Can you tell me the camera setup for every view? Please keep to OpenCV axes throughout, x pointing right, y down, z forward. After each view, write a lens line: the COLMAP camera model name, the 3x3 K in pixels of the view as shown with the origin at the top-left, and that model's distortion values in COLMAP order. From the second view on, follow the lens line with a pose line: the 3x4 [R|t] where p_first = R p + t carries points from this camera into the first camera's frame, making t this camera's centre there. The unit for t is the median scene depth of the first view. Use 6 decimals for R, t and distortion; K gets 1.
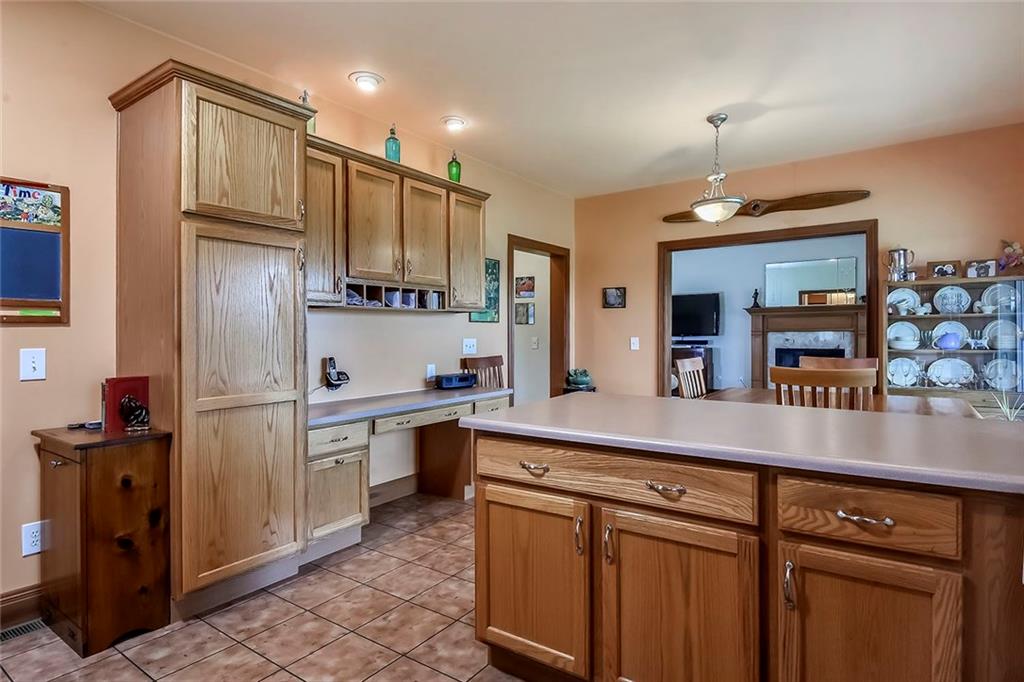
lens RADIAL K [[537.8, 0, 513.7], [0, 537.8, 306.0], [0, 0, 1]] dist [0.000977, -0.000057]
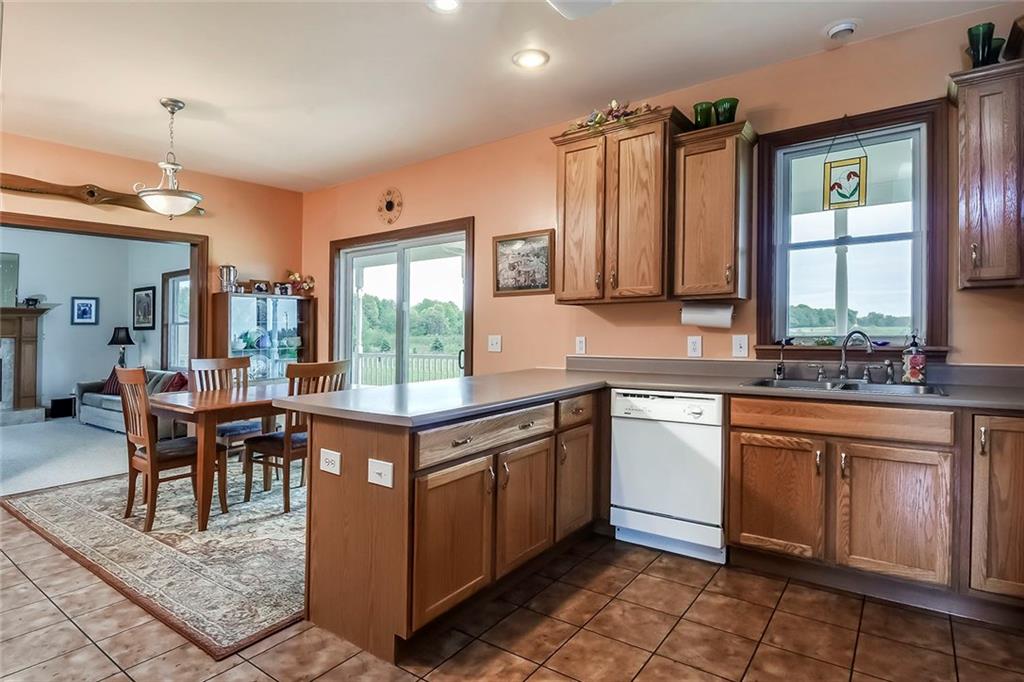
lens RADIAL K [[549.8, 0, 508.5], [0, 549.8, 315.5], [0, 0, 1]] dist [0.001901, -0.000799]
pose [[0.030907, 0.029885, 0.999075, -0.532745], [-0.032592, 0.999052, -0.028876, 0.021223], [-0.998991, -0.031669, 0.031852, 0.385711]]
